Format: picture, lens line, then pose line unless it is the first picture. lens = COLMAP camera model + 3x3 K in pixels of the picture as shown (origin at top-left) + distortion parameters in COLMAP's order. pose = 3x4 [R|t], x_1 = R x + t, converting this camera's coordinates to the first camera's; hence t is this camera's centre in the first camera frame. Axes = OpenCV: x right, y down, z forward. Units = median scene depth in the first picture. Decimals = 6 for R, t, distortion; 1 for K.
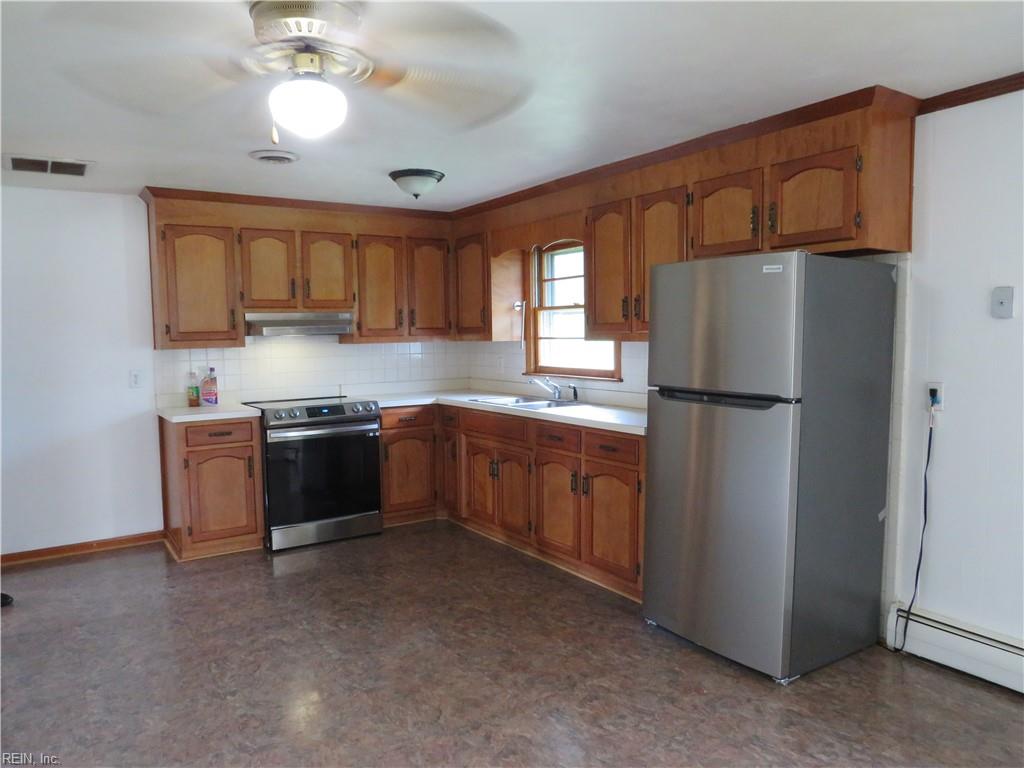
lens RADIAL K [[728.3, 0, 504.8], [0, 728.3, 388.1], [0, 0, 1]] dist [-0.027926, 0.001885]
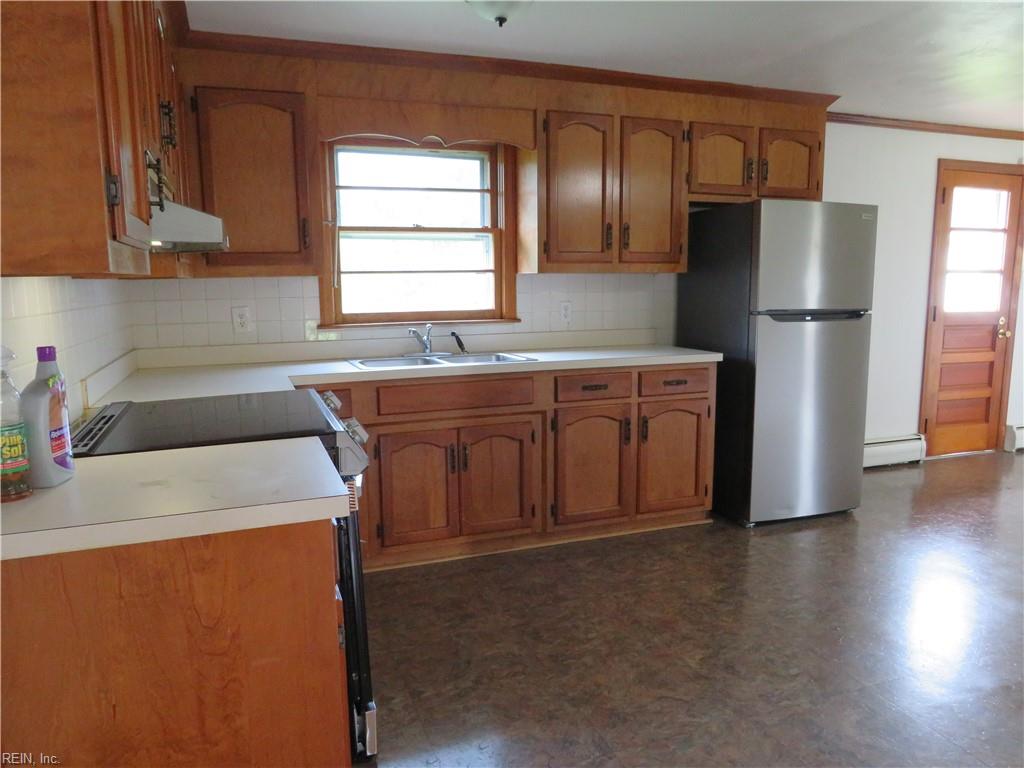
lens RADIAL K [[728.3, 0, 504.8], [0, 728.3, 388.1], [0, 0, 1]] dist [-0.027926, 0.001885]
pose [[0.235074, -0.144875, 0.961120, -0.787930], [0.073417, 0.988651, 0.131069, -0.052139], [-0.969201, 0.039751, 0.243043, 0.923511]]
